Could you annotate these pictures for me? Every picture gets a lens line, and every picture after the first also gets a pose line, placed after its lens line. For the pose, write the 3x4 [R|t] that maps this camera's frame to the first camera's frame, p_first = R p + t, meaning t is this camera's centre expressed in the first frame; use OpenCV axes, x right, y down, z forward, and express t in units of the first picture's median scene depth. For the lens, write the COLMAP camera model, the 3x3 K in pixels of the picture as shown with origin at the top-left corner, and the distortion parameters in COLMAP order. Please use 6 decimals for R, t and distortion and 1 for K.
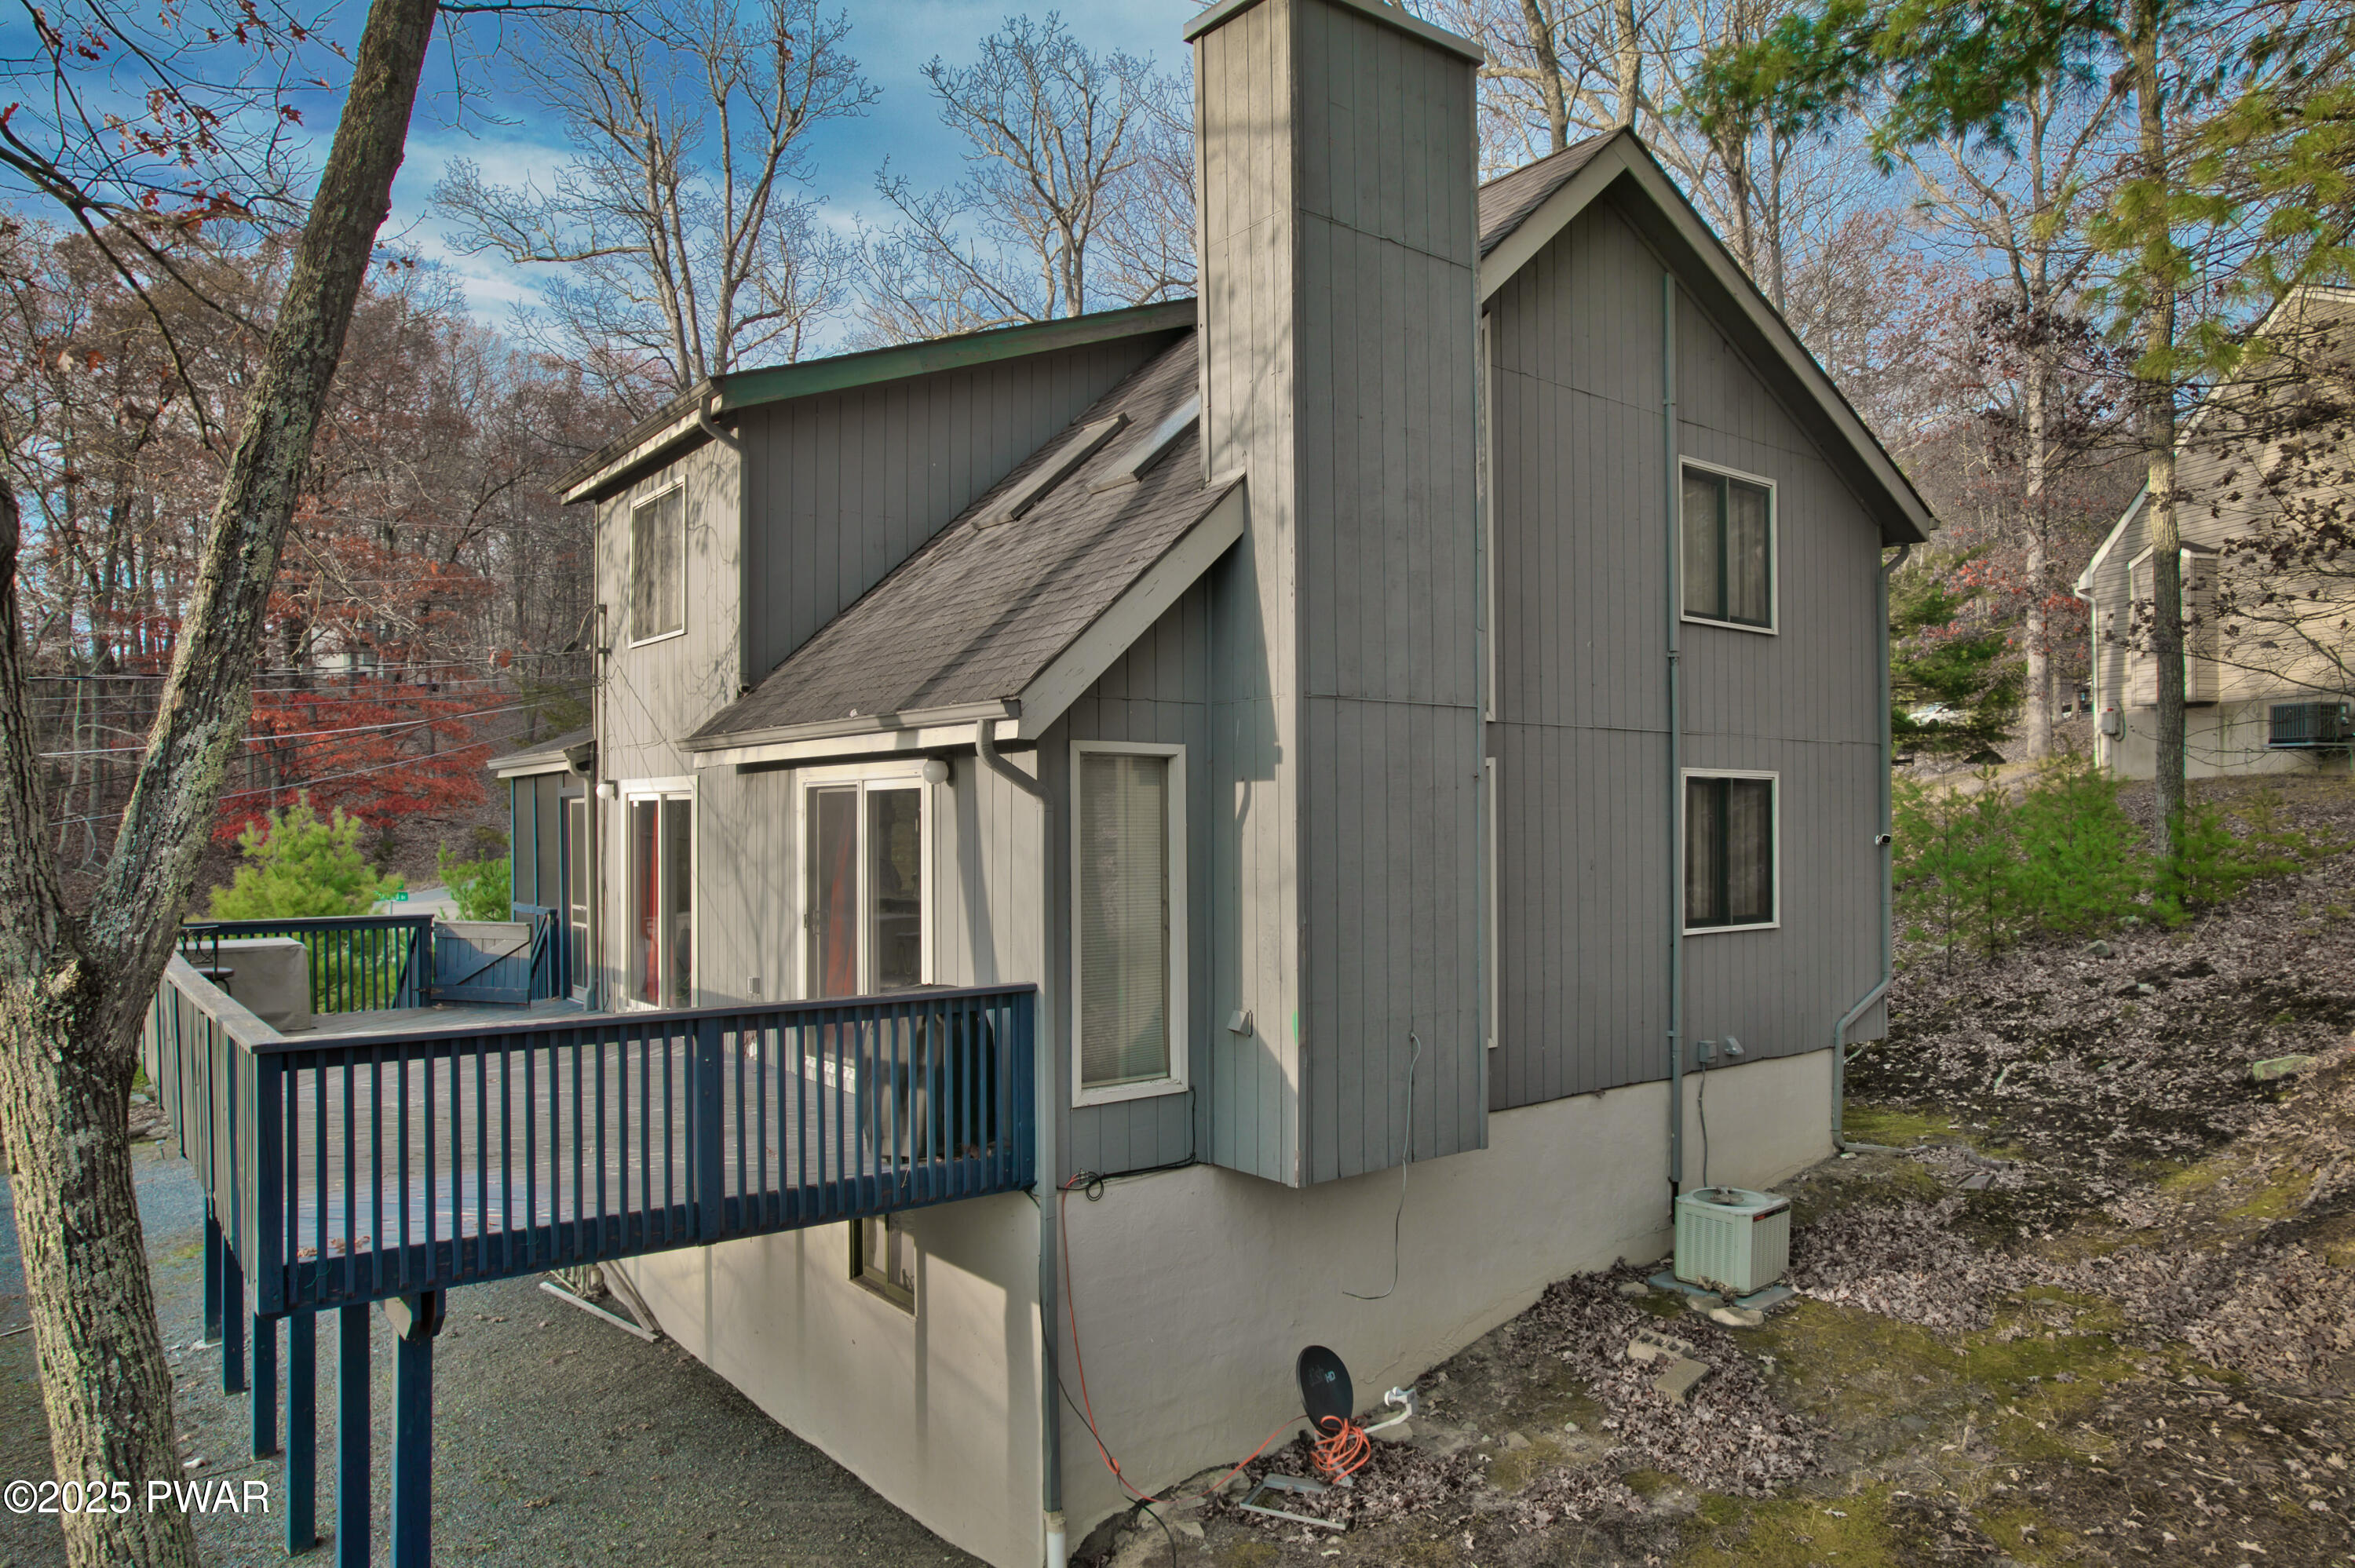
lens RADIAL K [[1532.4, 0, 1179.6], [0, 1532.4, 794.9], [0, 0, 1]] dist [-0.085169, 0.076234]
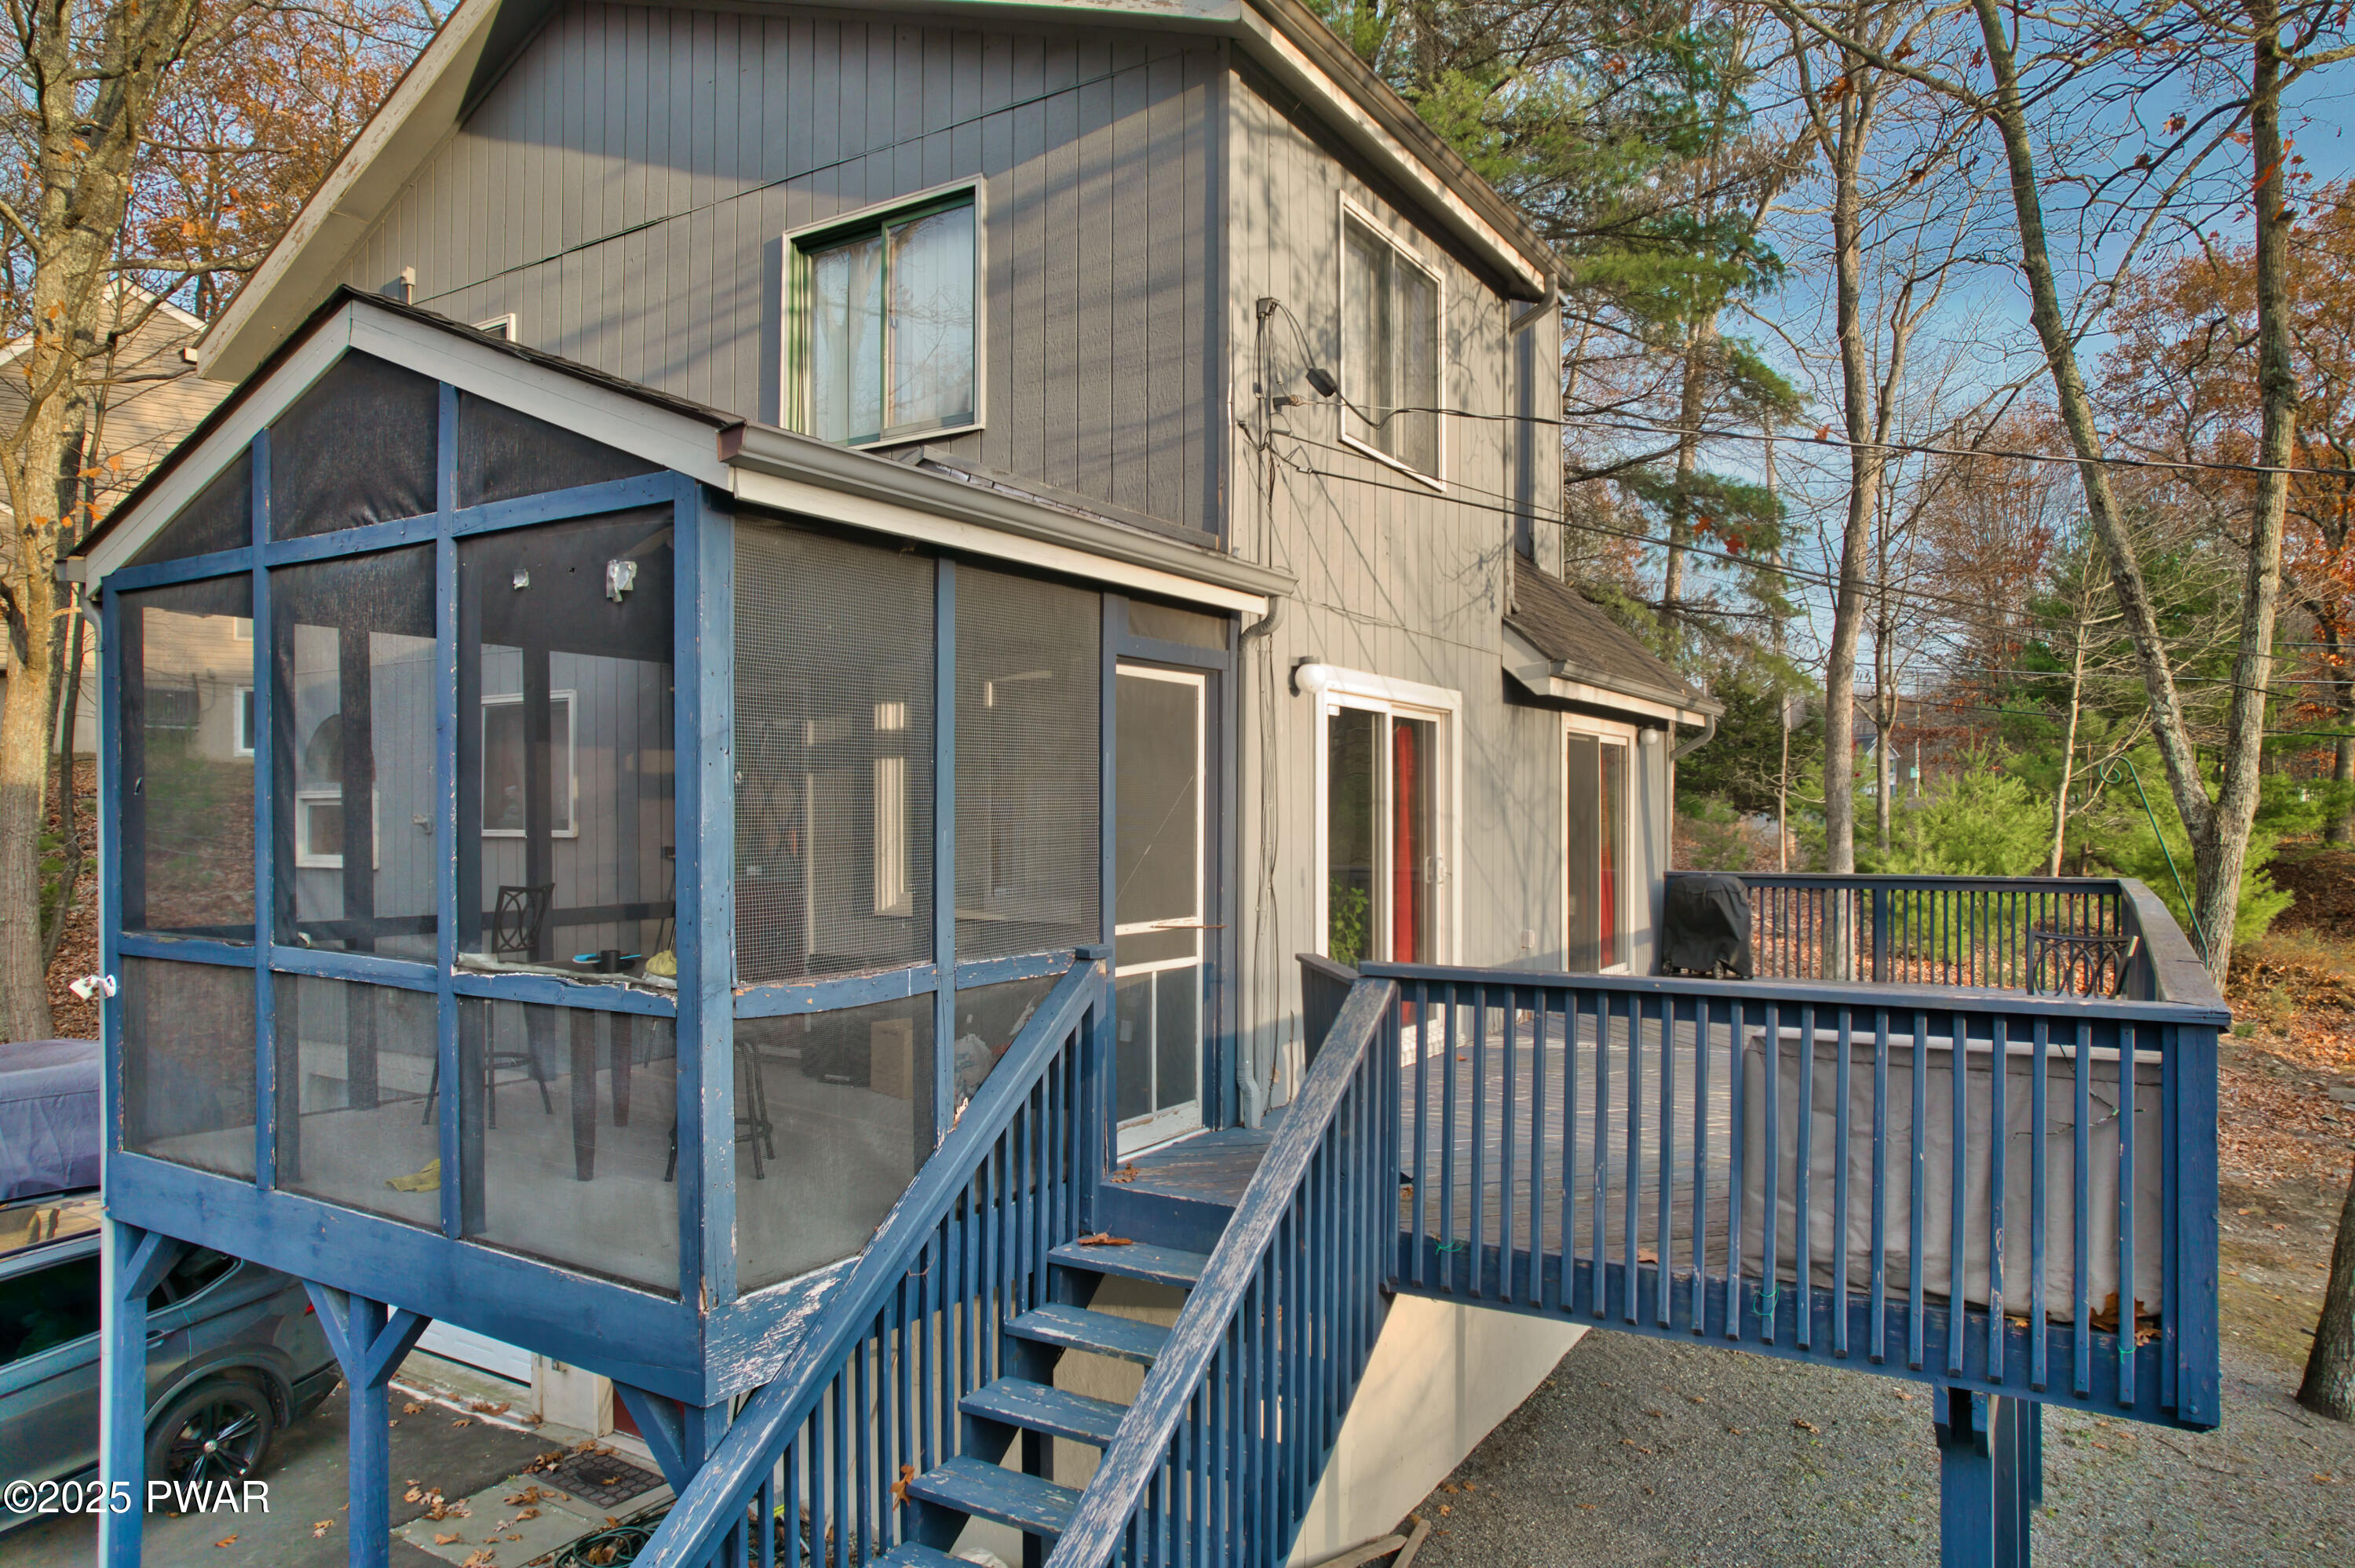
lens RADIAL K [[1532.4, 0, 1179.6], [0, 1532.4, 794.9], [0, 0, 1]] dist [-0.085169, 0.076234]
pose [[-0.374926, 0.012593, 0.926969, -1.033190], [-0.016643, 0.999655, -0.020312, 0.059484], [-0.926905, -0.023043, -0.374587, 1.510818]]
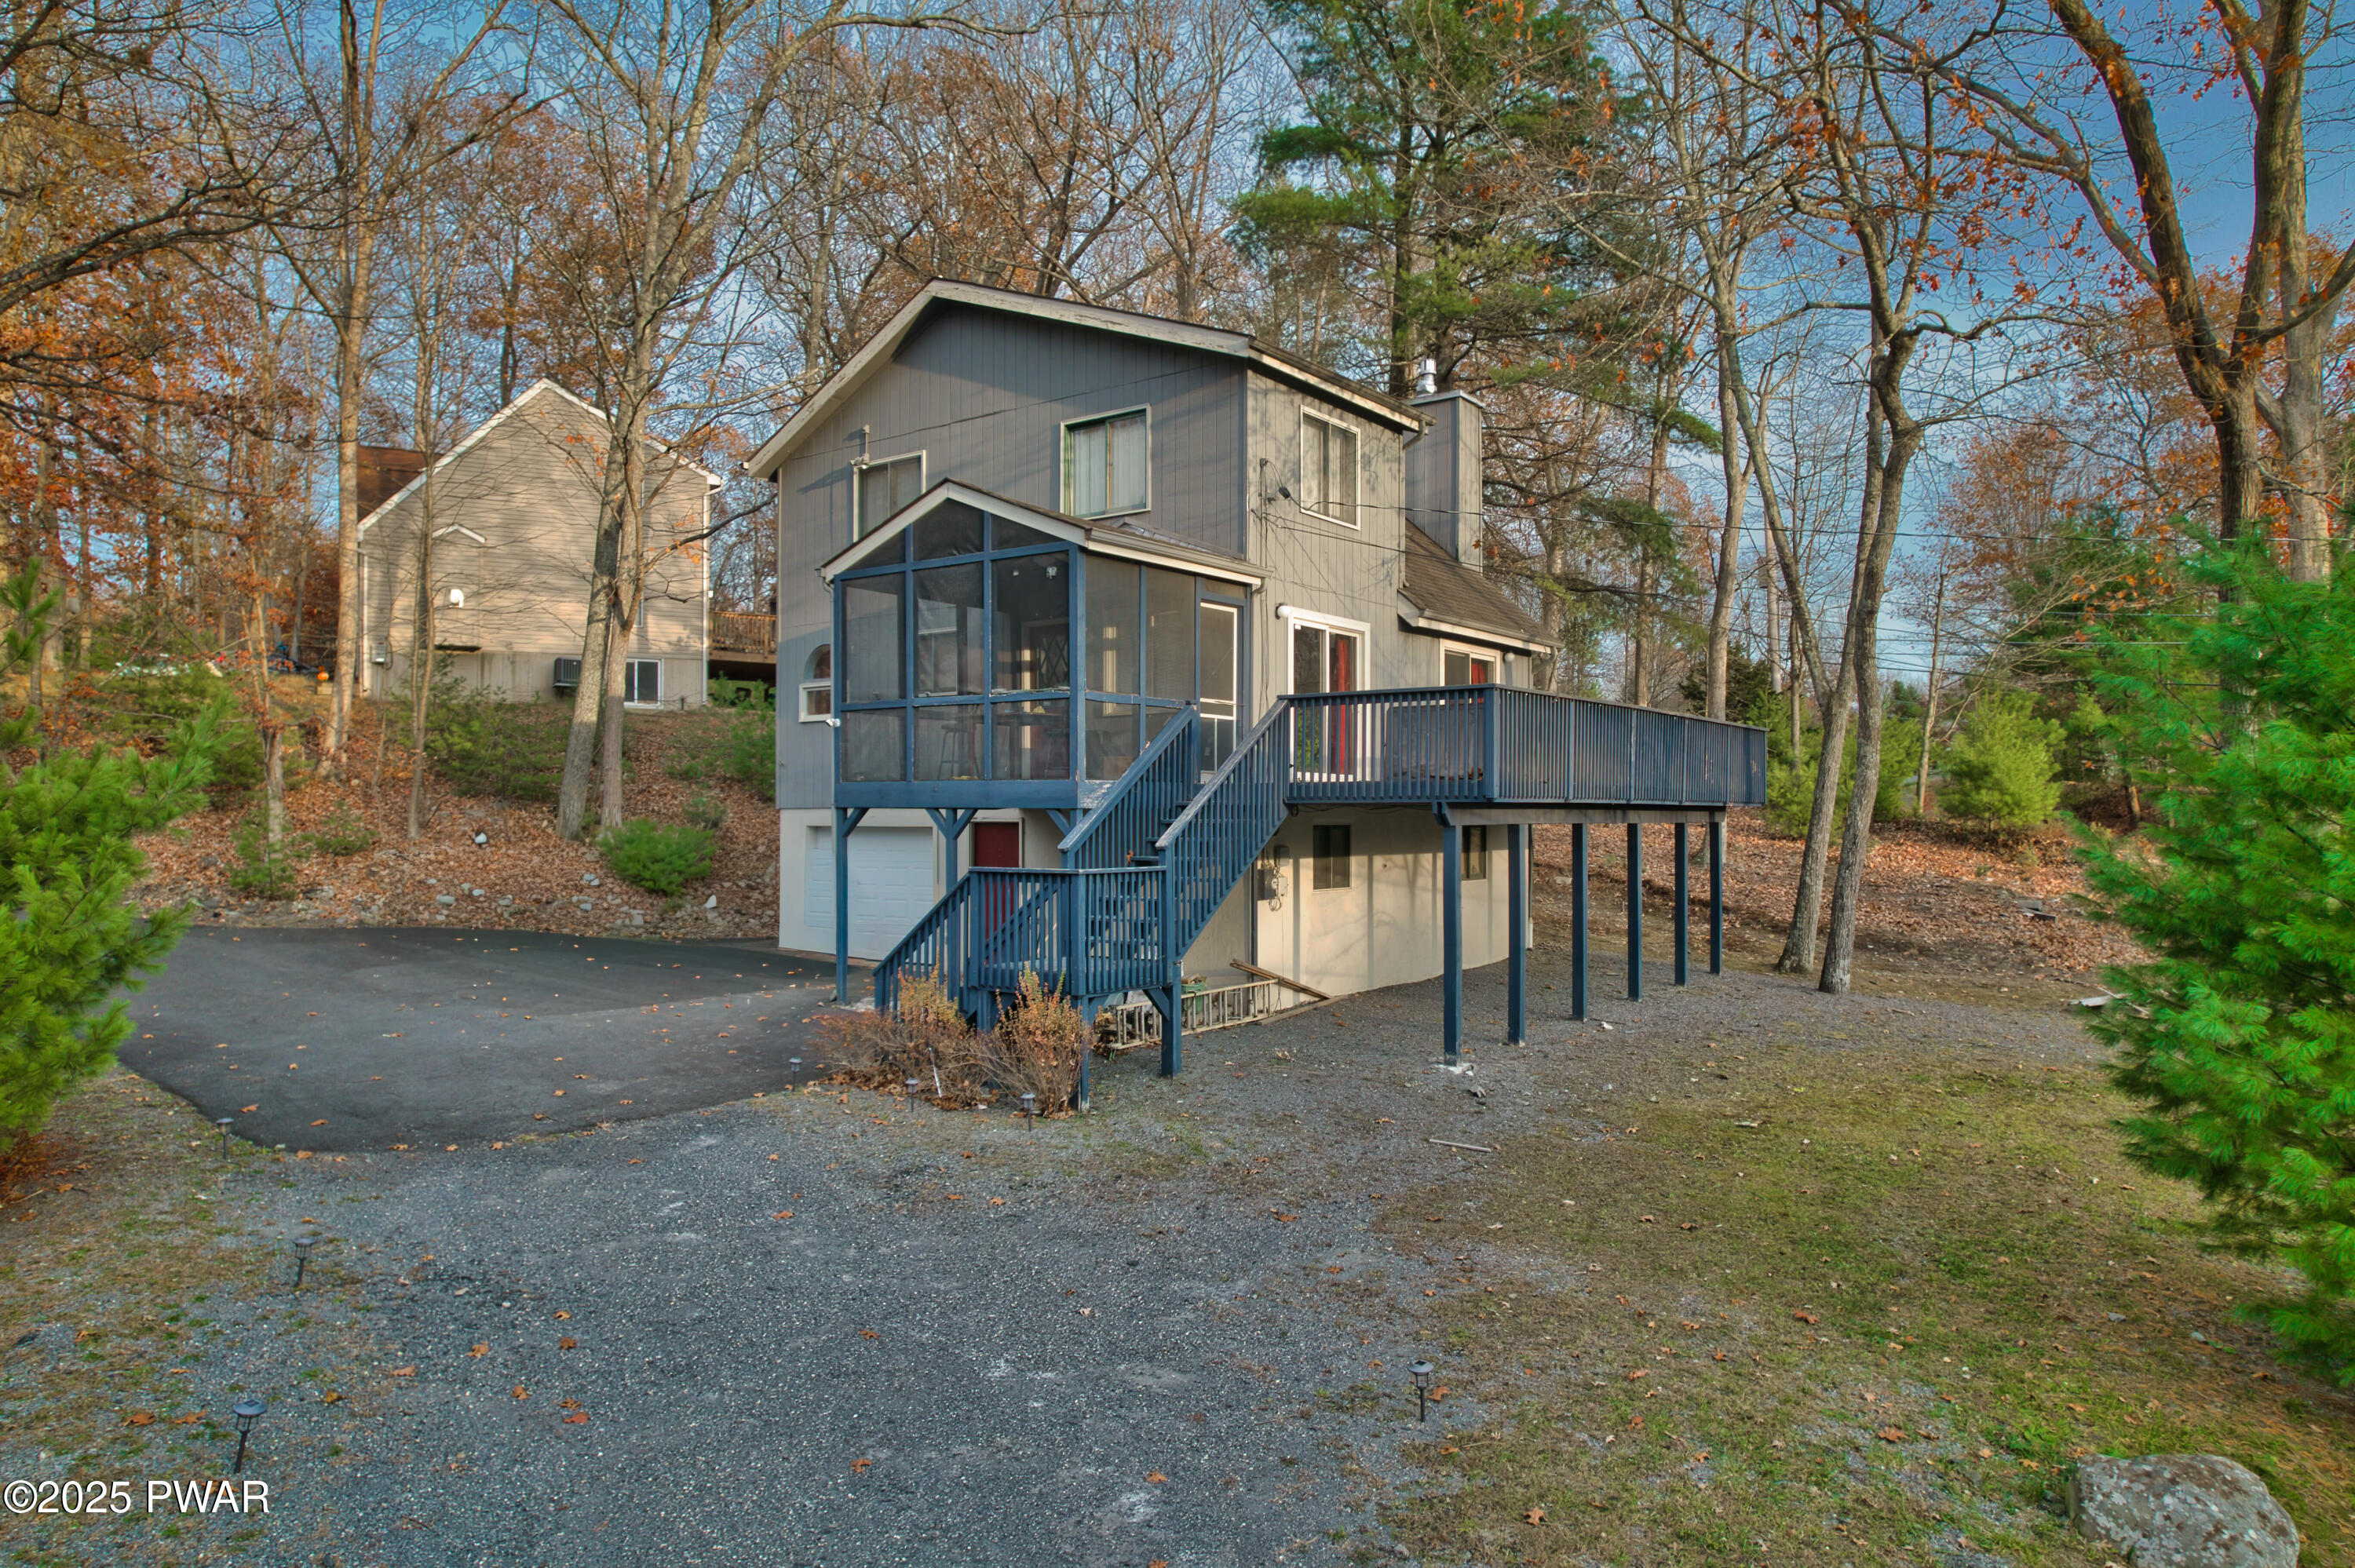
lens RADIAL K [[1532.4, 0, 1179.6], [0, 1532.4, 794.9], [0, 0, 1]] dist [-0.085169, 0.076234]
pose [[-0.291539, 0.011781, 0.956486, -1.934679], [-0.019275, 0.999649, -0.018187, 0.216401], [-0.956365, -0.023738, -0.291209, 1.777706]]
